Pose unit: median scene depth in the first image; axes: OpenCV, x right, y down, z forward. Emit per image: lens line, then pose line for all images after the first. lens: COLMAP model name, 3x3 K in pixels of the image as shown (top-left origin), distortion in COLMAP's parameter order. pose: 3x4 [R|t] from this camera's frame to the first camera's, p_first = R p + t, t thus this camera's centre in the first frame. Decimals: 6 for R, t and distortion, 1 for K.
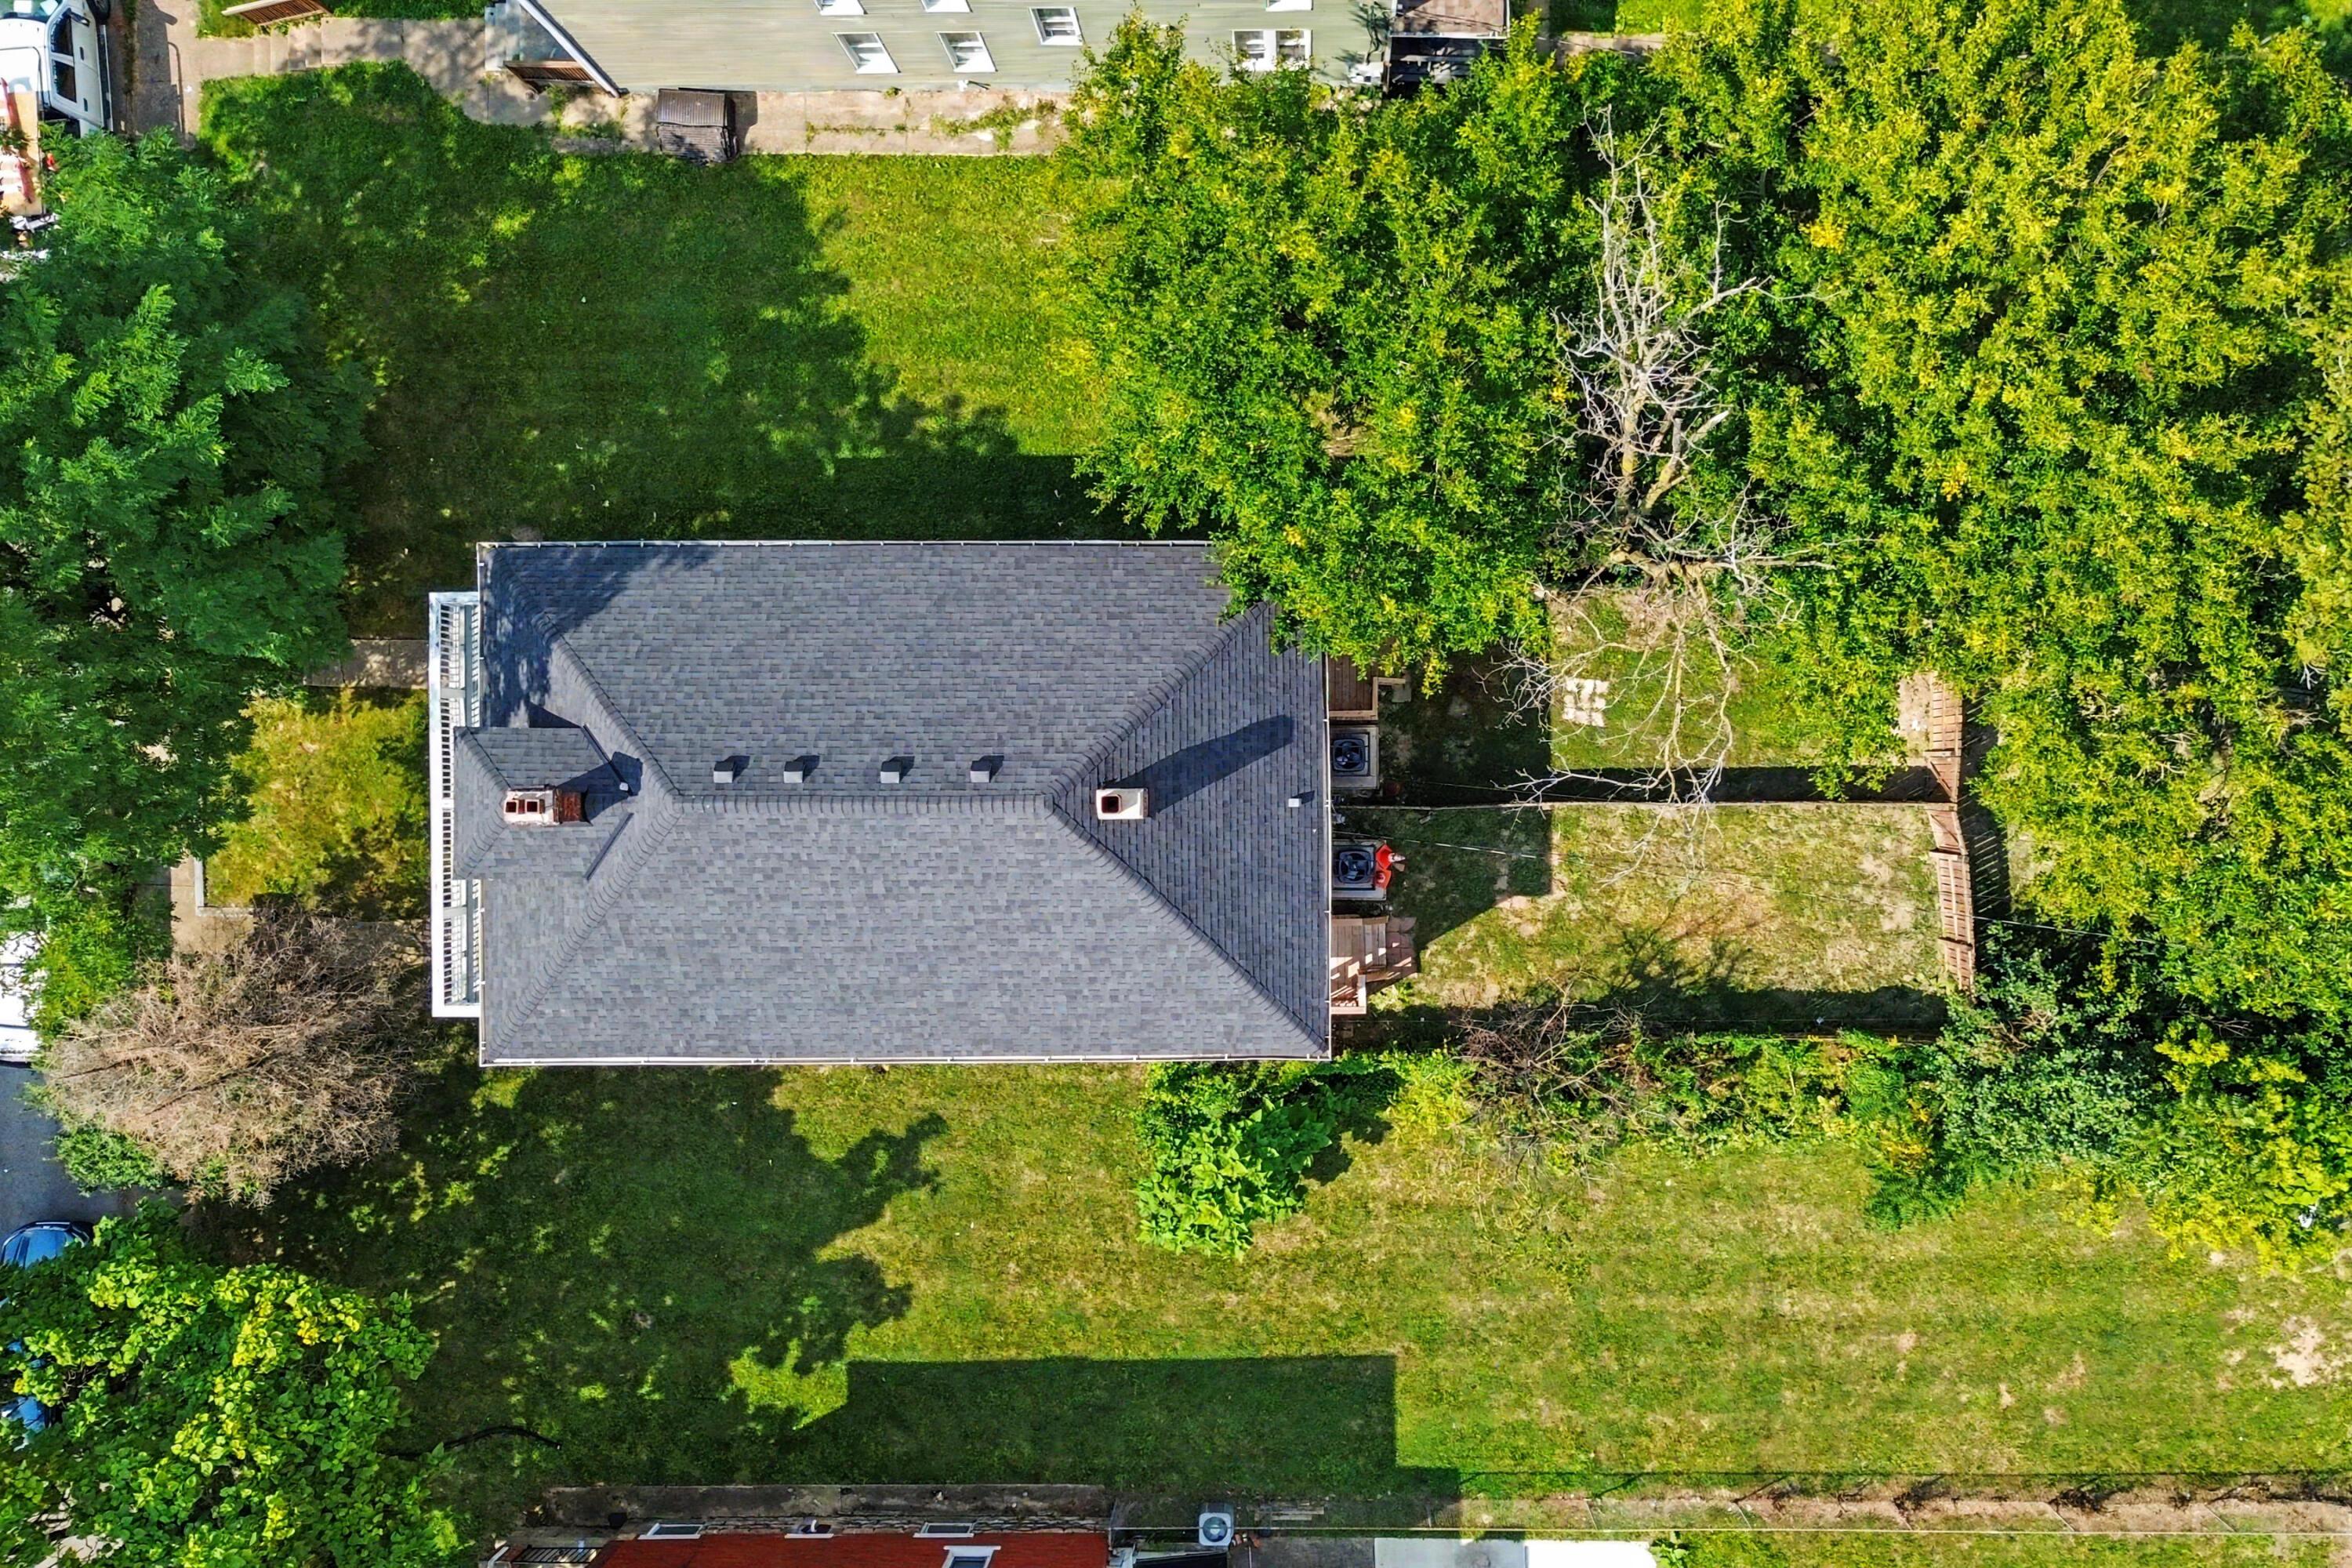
lens RADIAL K [[1992.6, 0, 1168.9], [0, 1992.6, 735.2], [0, 0, 1]] dist [0.035709, -0.000403]
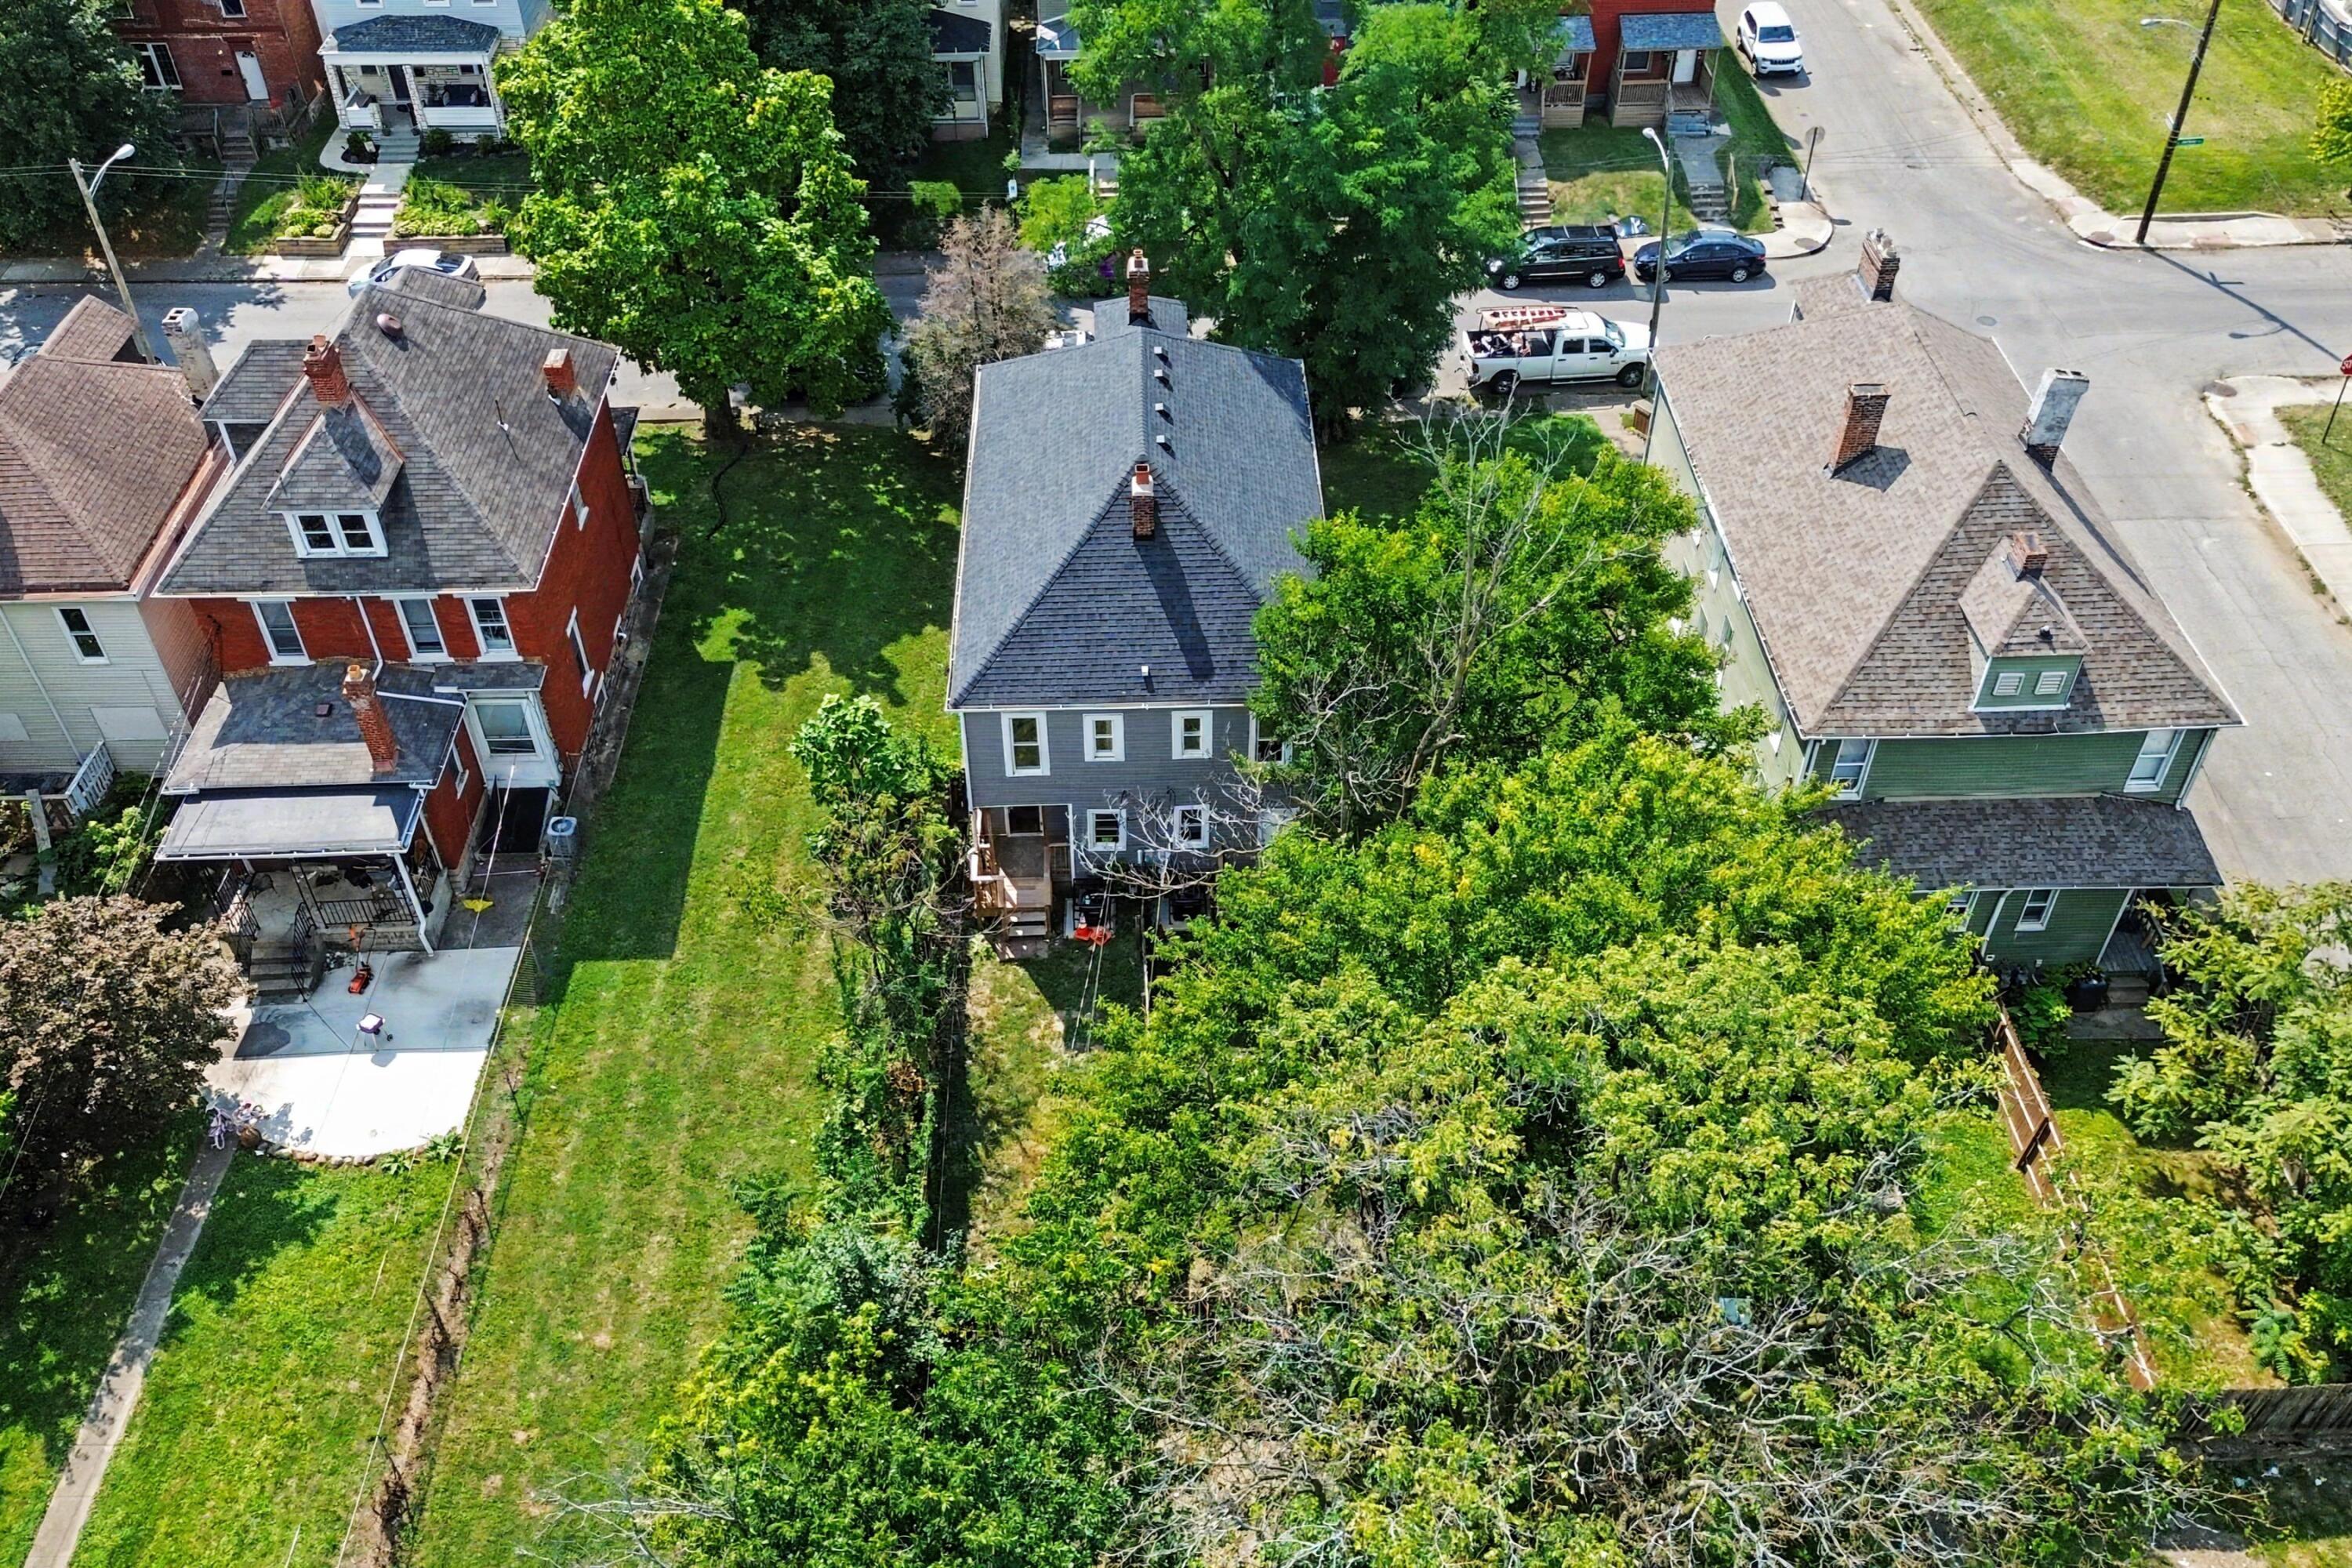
lens RADIAL K [[1992.6, 0, 1168.9], [0, 1992.6, 735.2], [0, 0, 1]] dist [0.035709, -0.000403]
pose [[0.019164, 0.664759, -0.746812, 0.900374], [-0.999396, 0.034385, 0.004961, 0.011258], [0.028977, 0.746266, 0.665017, 0.139606]]
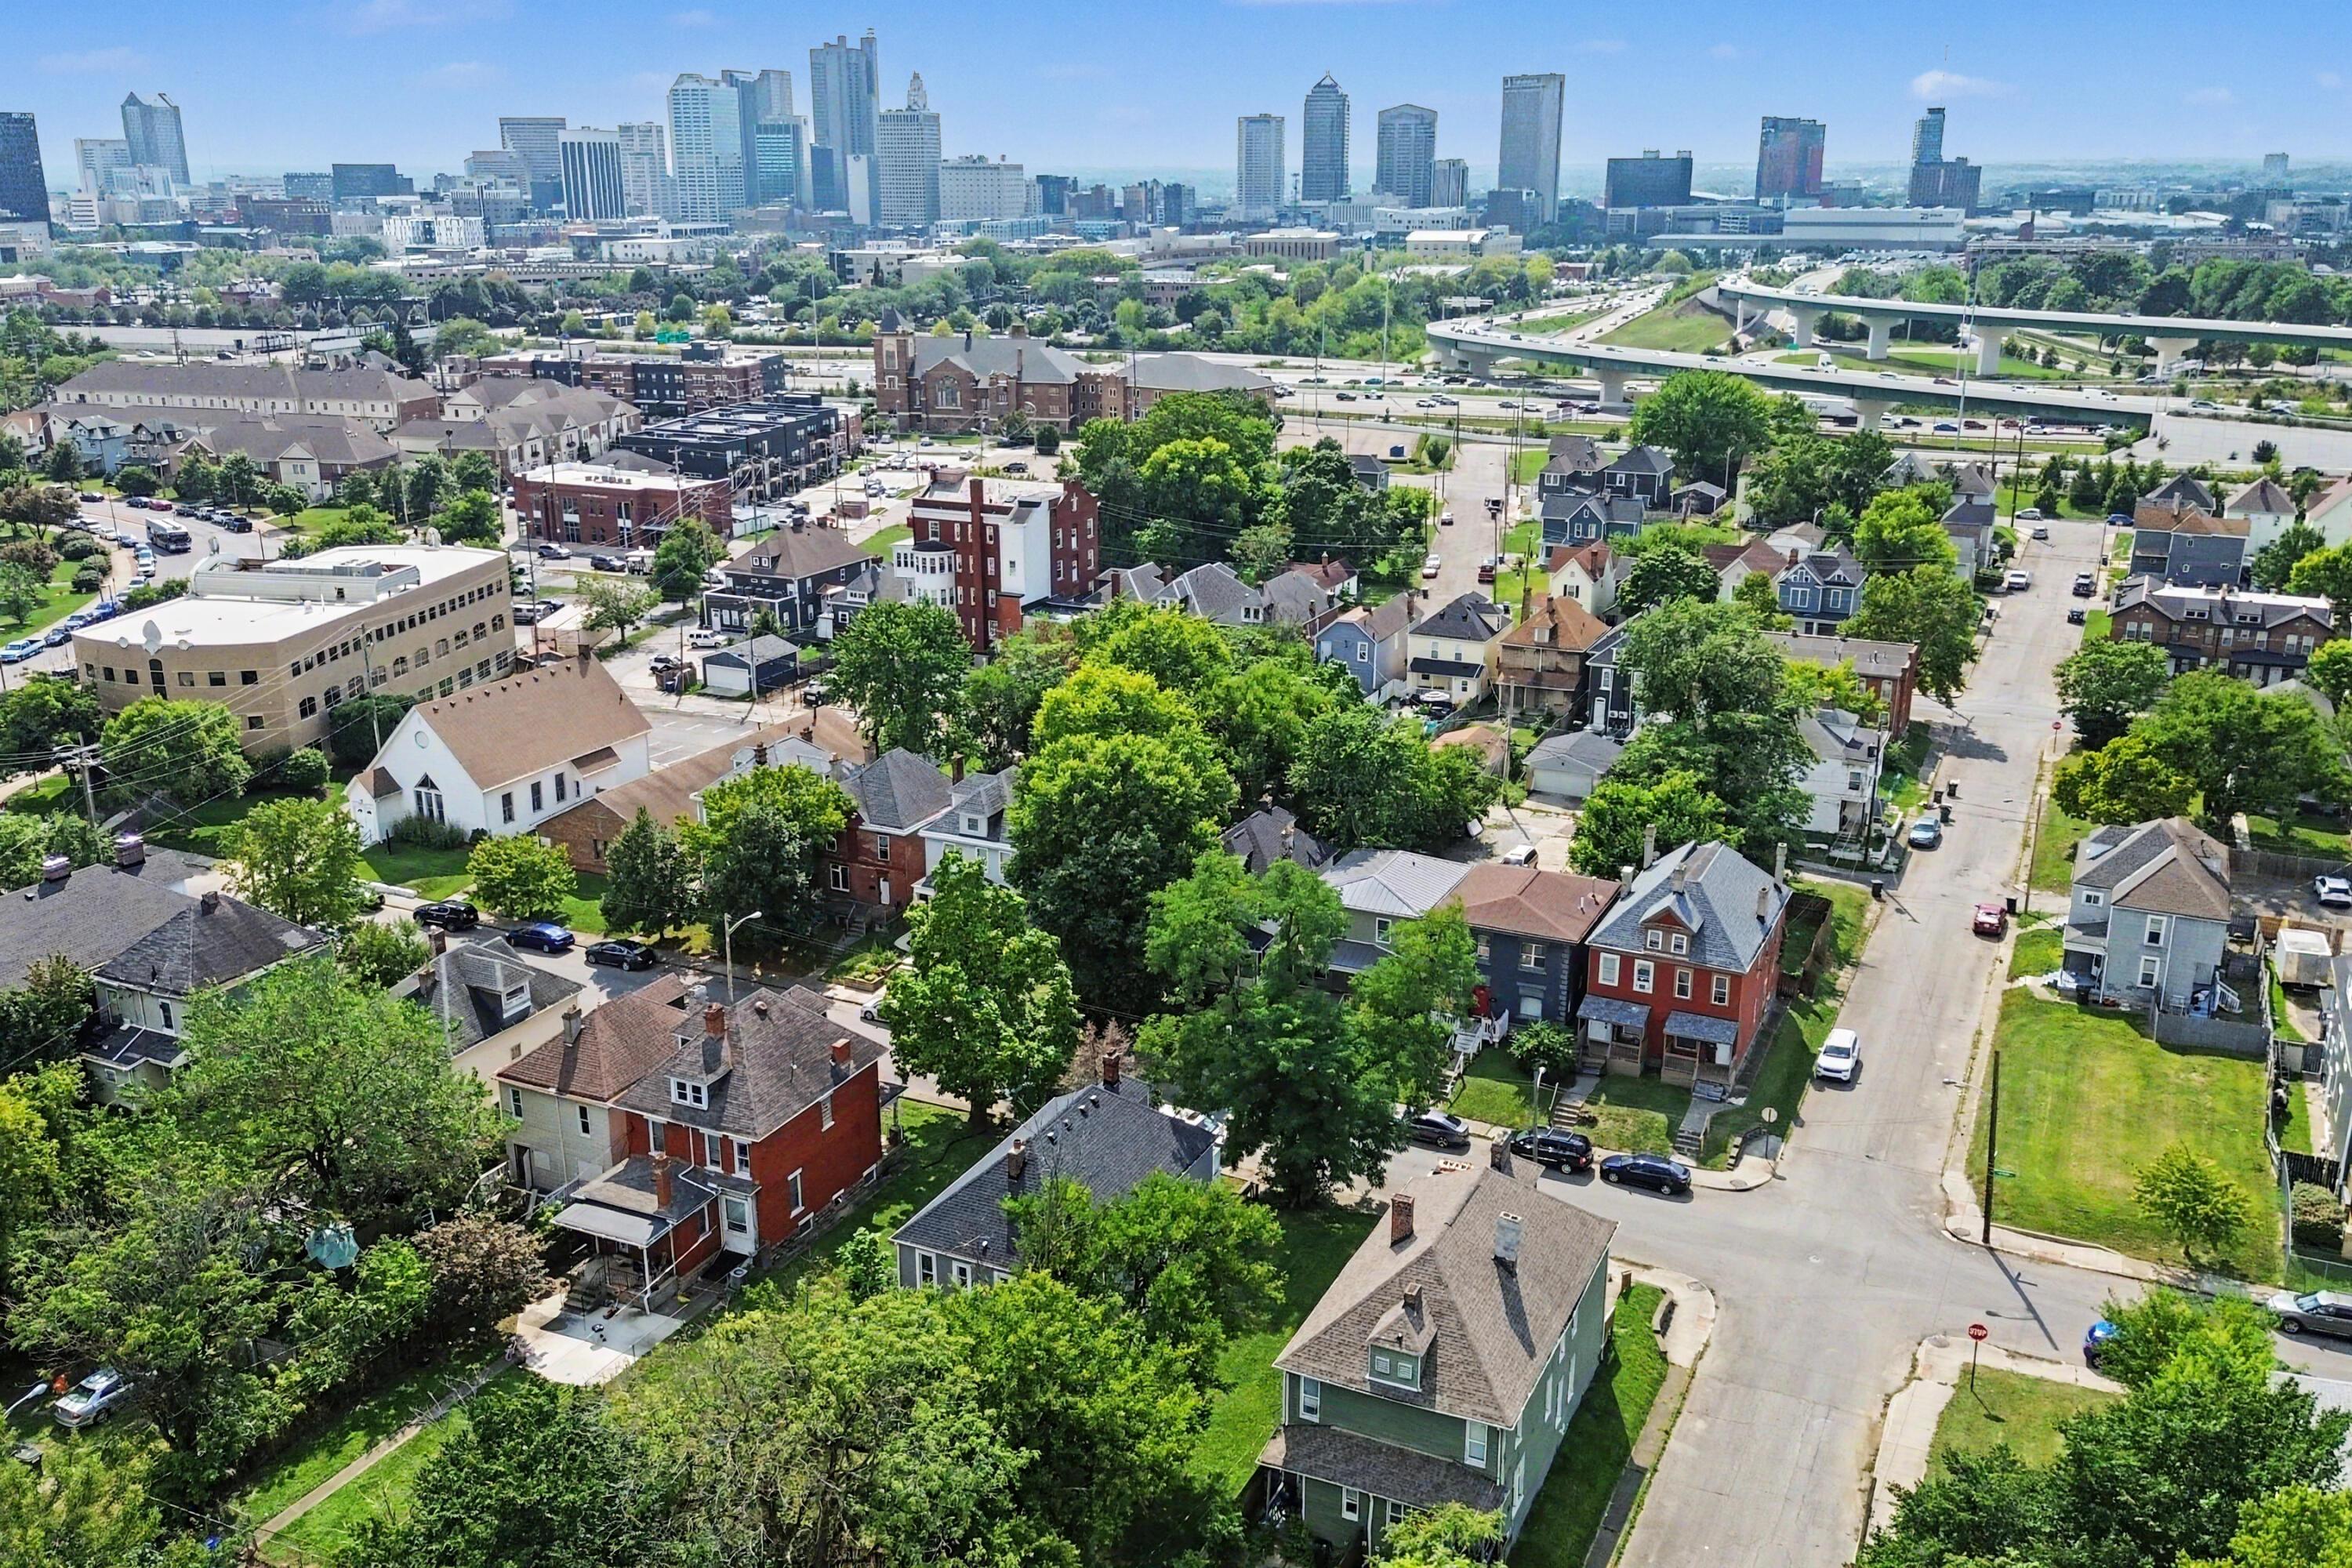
lens RADIAL K [[1953.3, 0, 1227.1], [0, 1953.3, 782.1], [0, 0, 1]] dist [0.256235, -0.807375]
pose [[-0.419565, 0.273886, -0.865420, 1.614114], [-0.907642, -0.113704, 0.404051, -0.983141], [0.012262, 0.955017, 0.296296, -0.232390]]
